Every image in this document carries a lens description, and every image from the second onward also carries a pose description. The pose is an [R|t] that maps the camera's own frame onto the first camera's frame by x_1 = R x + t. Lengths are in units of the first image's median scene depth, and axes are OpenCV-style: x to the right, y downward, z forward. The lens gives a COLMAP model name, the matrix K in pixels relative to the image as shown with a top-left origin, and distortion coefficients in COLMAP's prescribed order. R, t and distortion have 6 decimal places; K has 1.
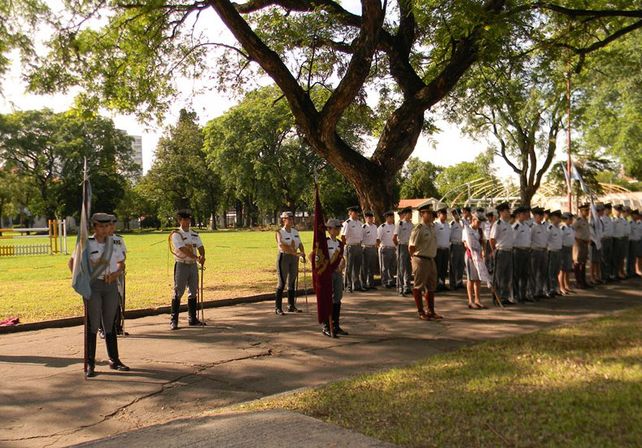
lens RADIAL K [[1662.6, 0, 321.0], [0, 1662.6, 224.0], [0, 0, 1]] dist [-0.081406, 0.084840]
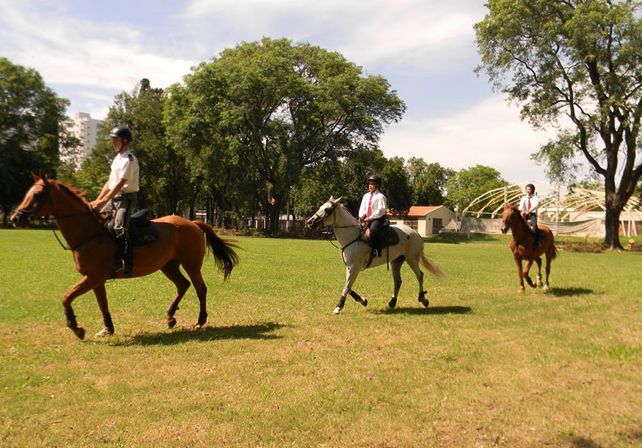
lens RADIAL K [[1662.6, 0, 321.0], [0, 1662.6, 224.0], [0, 0, 1]] dist [-0.081406, 0.084840]
pose [[0.998500, 0.052261, 0.016331, -0.010681], [-0.052201, 0.998628, -0.004061, -0.000349], [-0.016521, 0.003202, 0.999858, 0.275815]]
